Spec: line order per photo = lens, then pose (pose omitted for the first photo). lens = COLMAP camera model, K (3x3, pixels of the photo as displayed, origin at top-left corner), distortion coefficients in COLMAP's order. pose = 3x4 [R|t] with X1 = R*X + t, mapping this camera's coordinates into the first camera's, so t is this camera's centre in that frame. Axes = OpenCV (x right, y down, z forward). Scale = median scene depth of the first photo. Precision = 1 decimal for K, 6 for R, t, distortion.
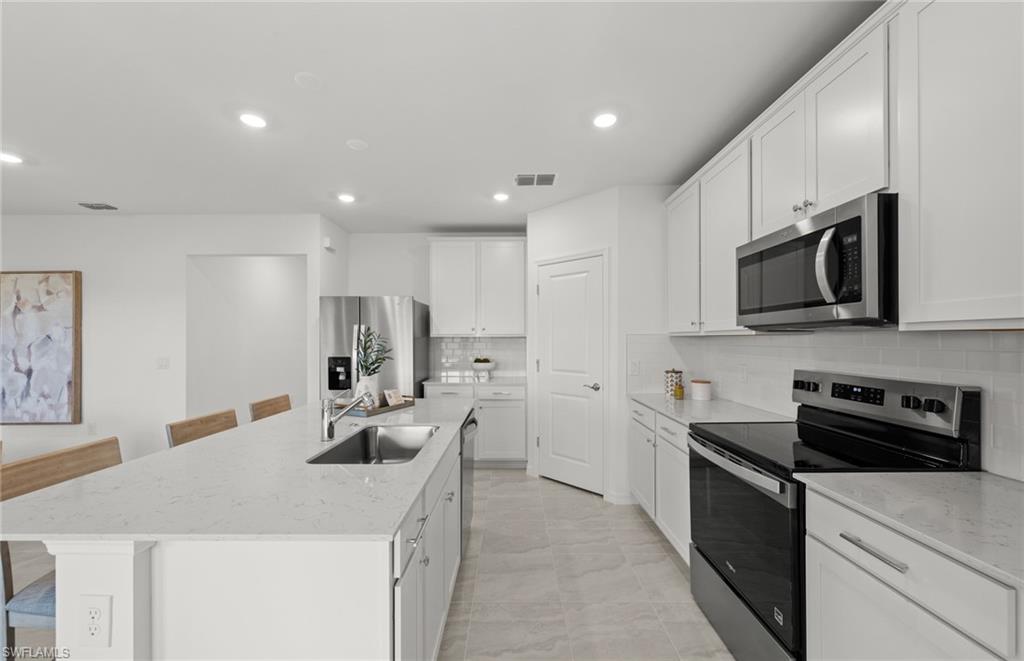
lens RADIAL K [[396.3, 0, 509.8], [0, 396.3, 338.8], [0, 0, 1]] dist [0.001295, 0.000447]
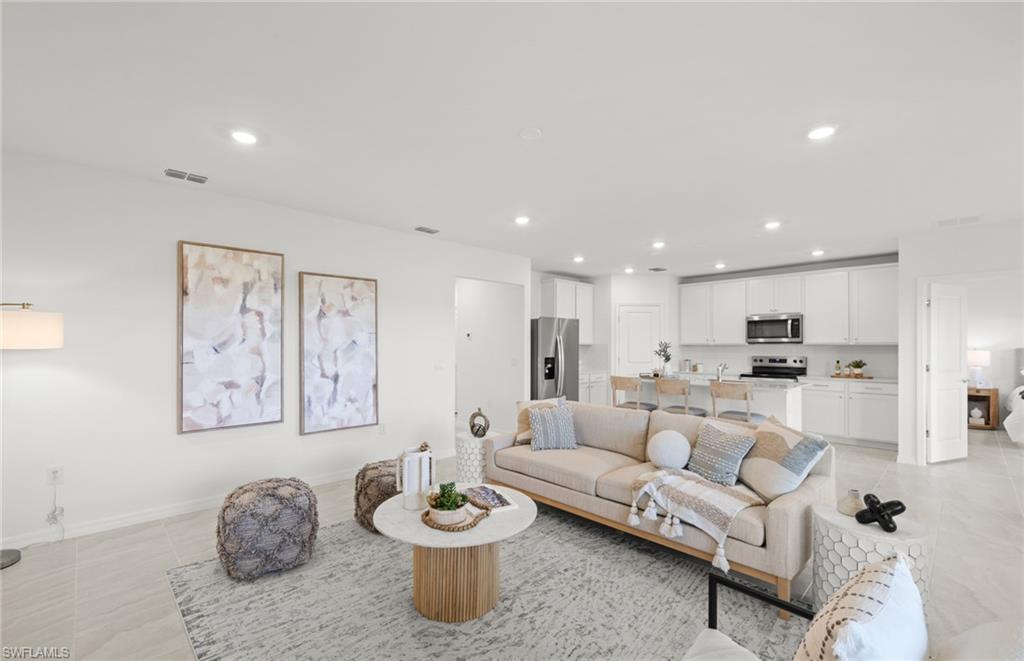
lens RADIAL K [[440.8, 0, 507.6], [0, 440.8, 342.1], [0, 0, 1]] dist [0.000878, 0.000179]
pose [[0.713587, 0.010396, 0.700489, -1.673914], [-0.003059, 0.999927, -0.011723, 0.007578], [-0.700560, 0.006222, 0.713567, -0.079545]]
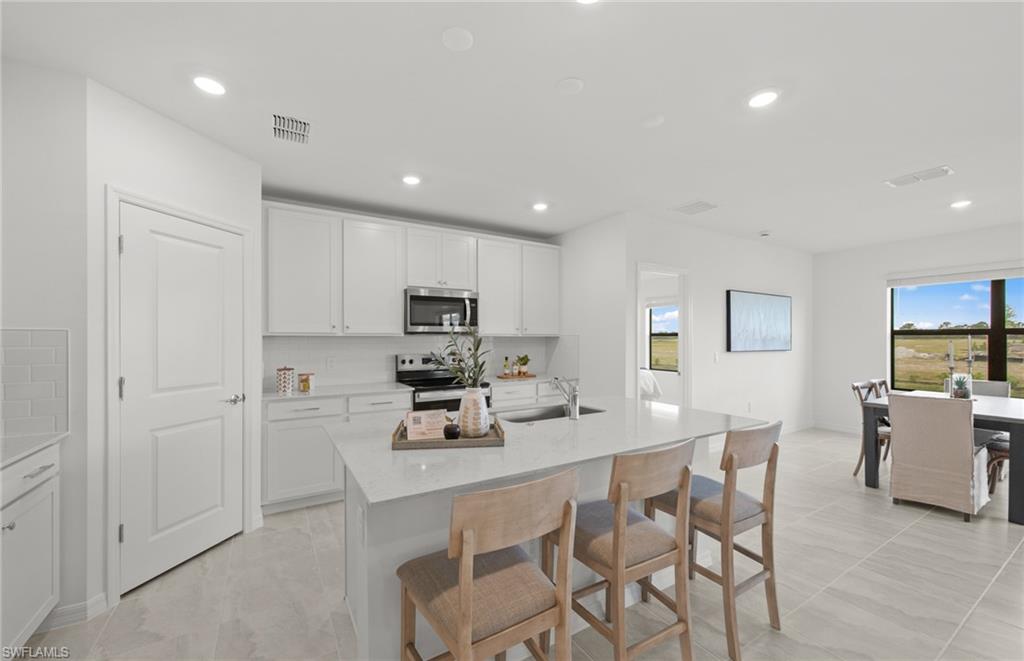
lens RADIAL K [[396.3, 0, 509.8], [0, 396.3, 338.8], [0, 0, 1]] dist [0.001295, 0.000447]
pose [[-0.528128, 0.001267, 0.849164, -0.637298], [0.001032, 0.999999, -0.000851, 0.001941], [-0.849164, 0.000427, -0.528128, 0.824440]]
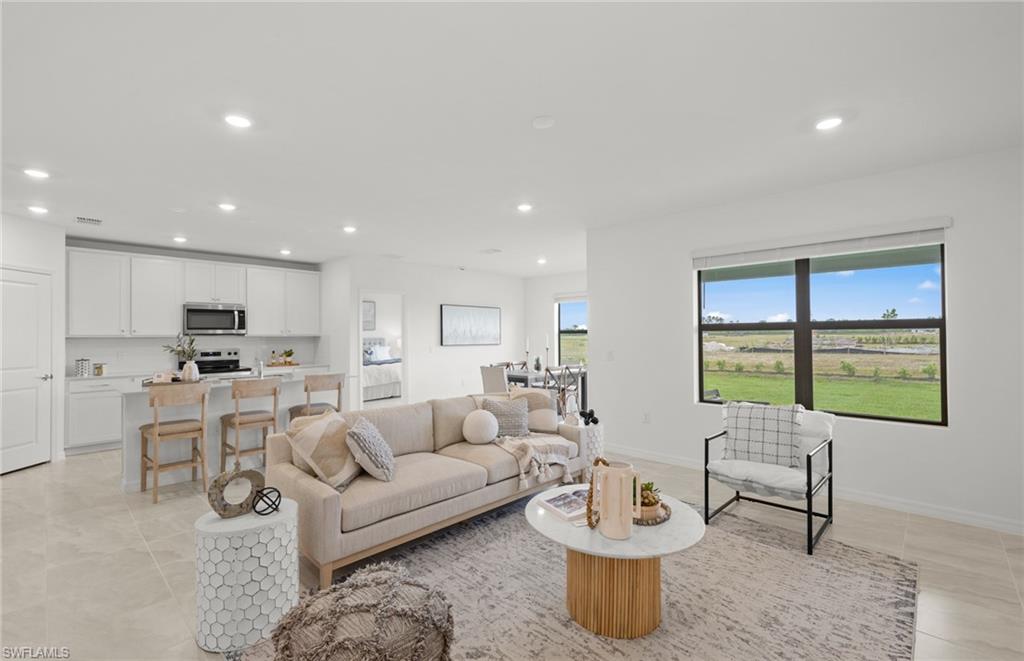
lens RADIAL K [[441.1, 0, 512.0], [0, 441.1, 330.5], [0, 0, 1]] dist [0.000358, 0.000252]
pose [[-0.733709, 0.015536, 0.679286, -1.591431], [0.008665, 0.999871, -0.013509, 0.002890], [-0.679409, -0.004026, -0.733749, 0.885269]]
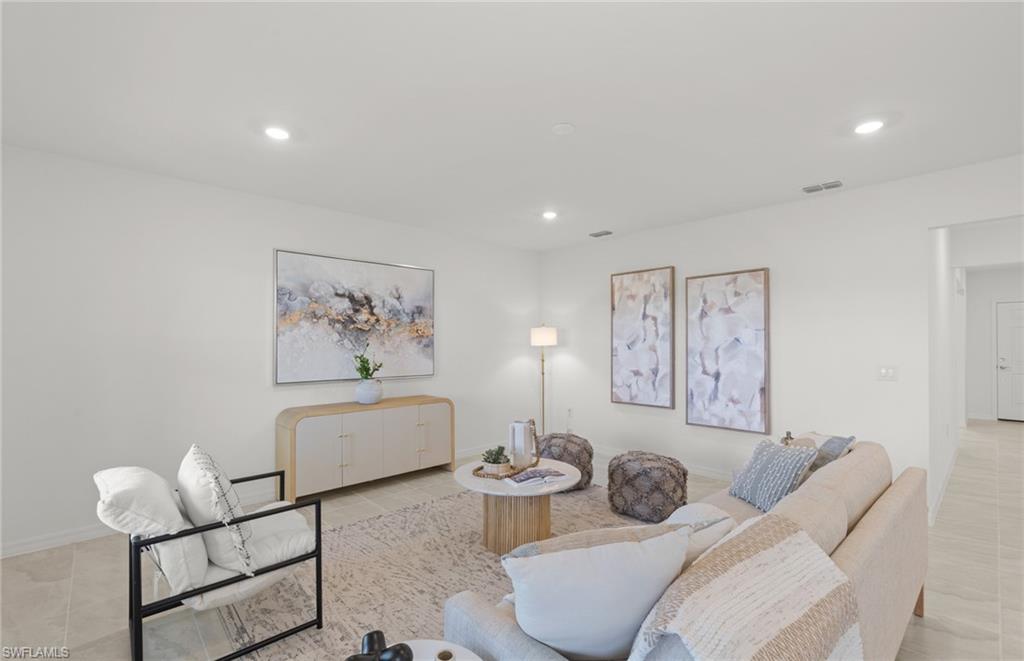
lens RADIAL K [[440.8, 0, 507.6], [0, 440.8, 342.1], [0, 0, 1]] dist [0.000878, 0.000179]
pose [[0.683939, 0.000041, -0.729539, -0.764683], [-0.000802, 0.999999, -0.000695, 0.001784], [0.729539, 0.001060, 0.683939, -0.134060]]
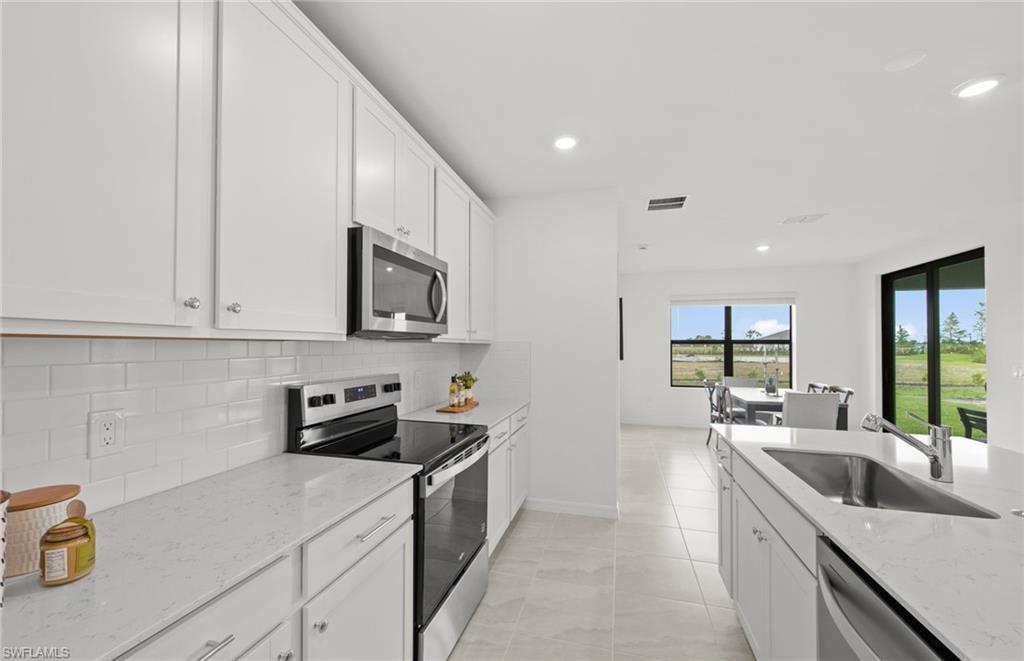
lens RADIAL K [[401.8, 0, 506.8], [0, 401.8, 342.0], [0, 0, 1]] dist [-0.001318, -0.000271]
pose [[-0.964859, 0.003309, 0.262746, 0.064755], [0.000311, 0.999934, -0.011451, 0.000498], [-0.262767, -0.010966, -0.964797, 0.882577]]
